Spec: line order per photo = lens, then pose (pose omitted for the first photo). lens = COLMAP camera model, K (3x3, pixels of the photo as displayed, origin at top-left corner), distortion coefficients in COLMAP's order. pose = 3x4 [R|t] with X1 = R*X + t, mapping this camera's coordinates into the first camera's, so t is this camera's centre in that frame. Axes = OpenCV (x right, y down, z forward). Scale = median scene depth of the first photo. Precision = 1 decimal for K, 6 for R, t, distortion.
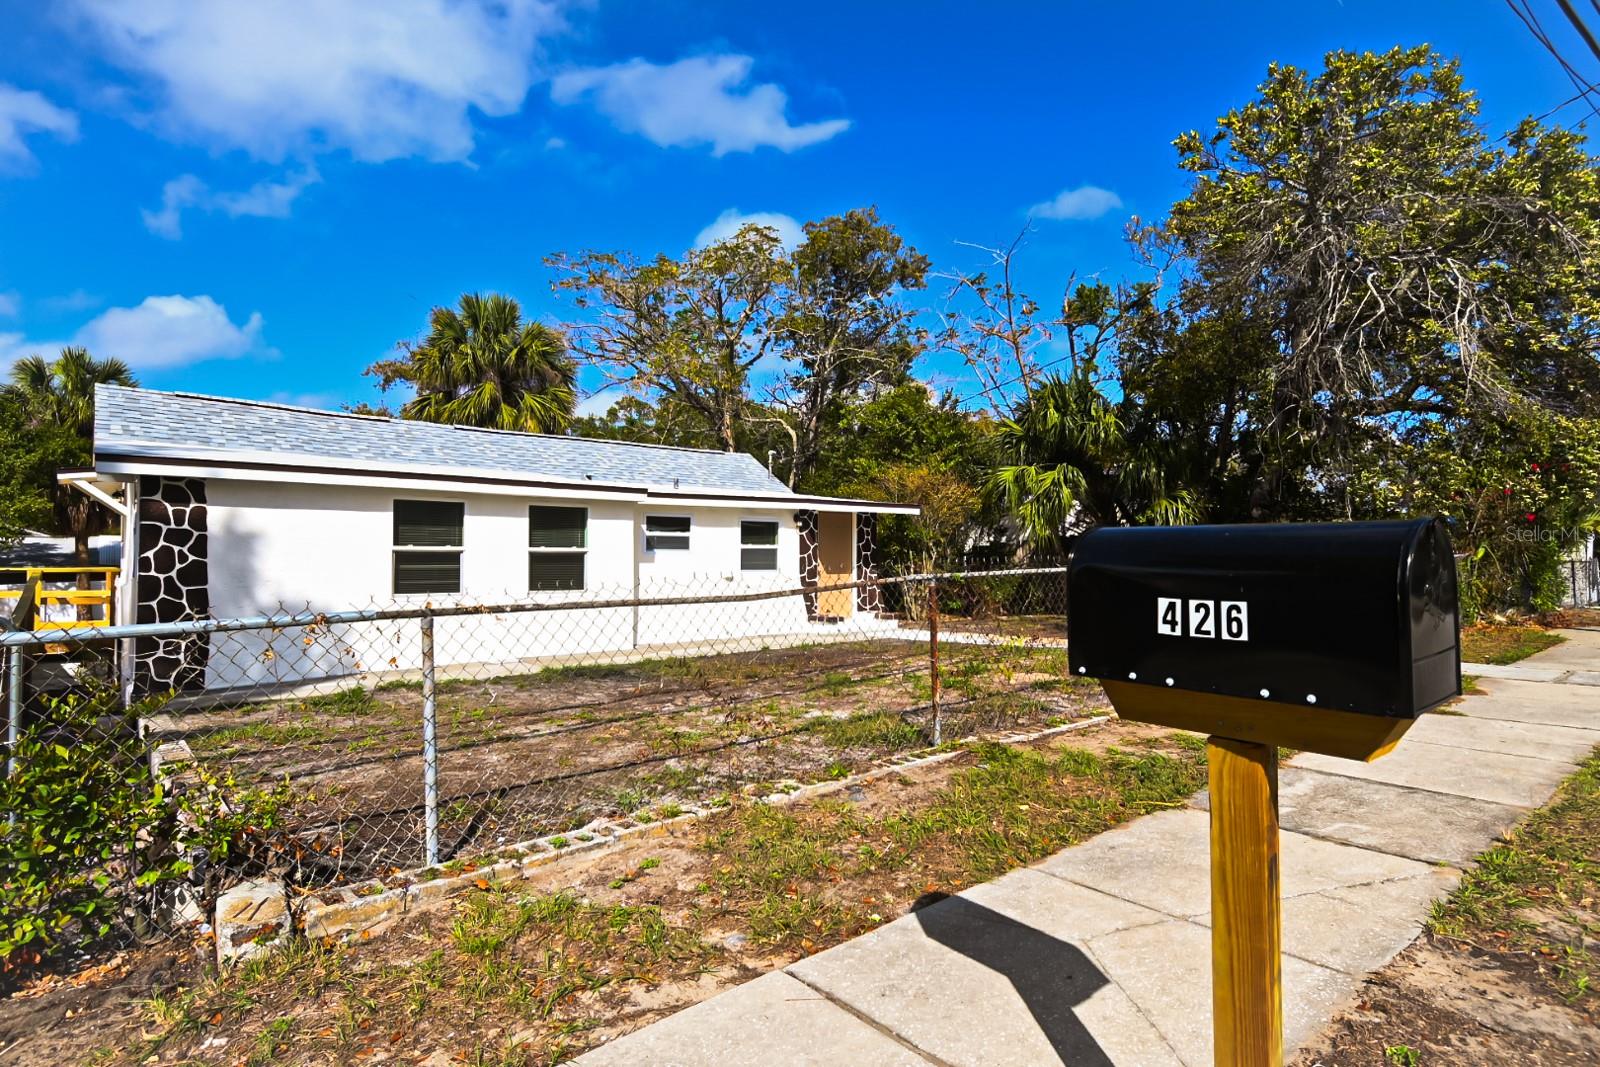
lens RADIAL K [[814.9, 0, 800.0], [0, 814.9, 533.5], [0, 0, 1]] dist [0.002382, 0.000097]
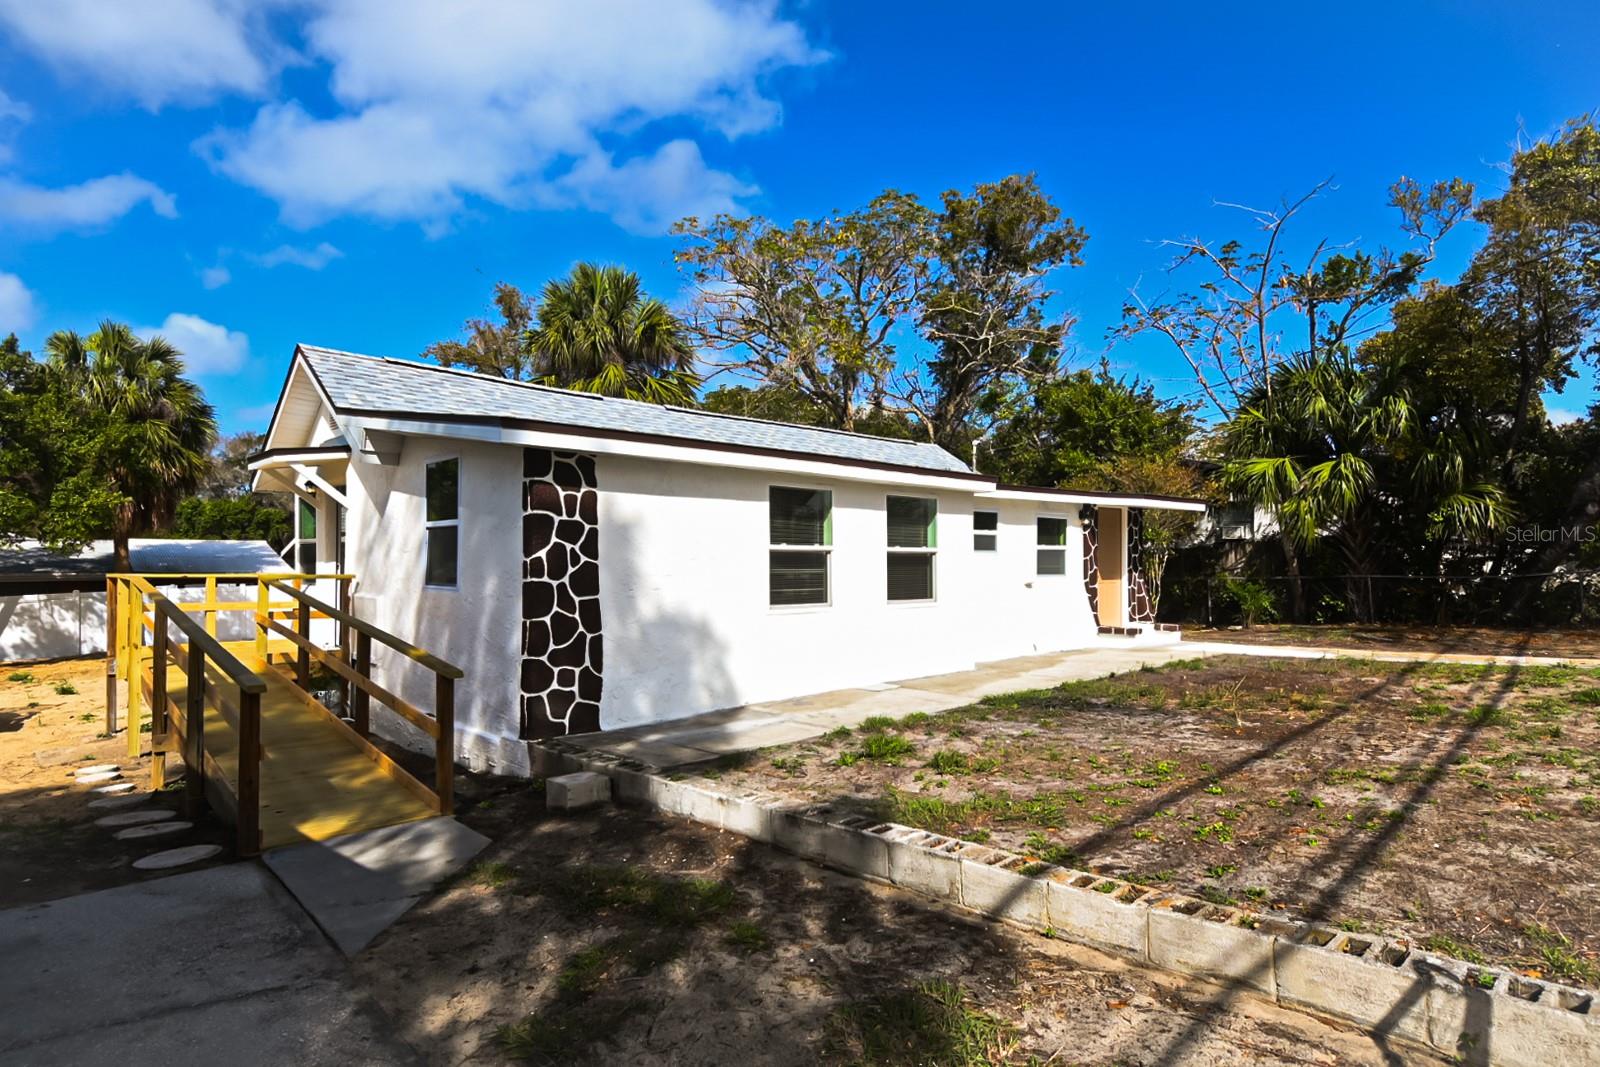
lens RADIAL K [[842.1, 0, 803.4], [0, 842.1, 547.9], [0, 0, 1]] dist [0.002172, -0.000341]
pose [[0.999005, -0.000138, 0.044602, -0.385065], [-0.000356, 0.999939, 0.011054, 0.007309], [-0.044601, -0.011059, 0.998944, 0.137754]]
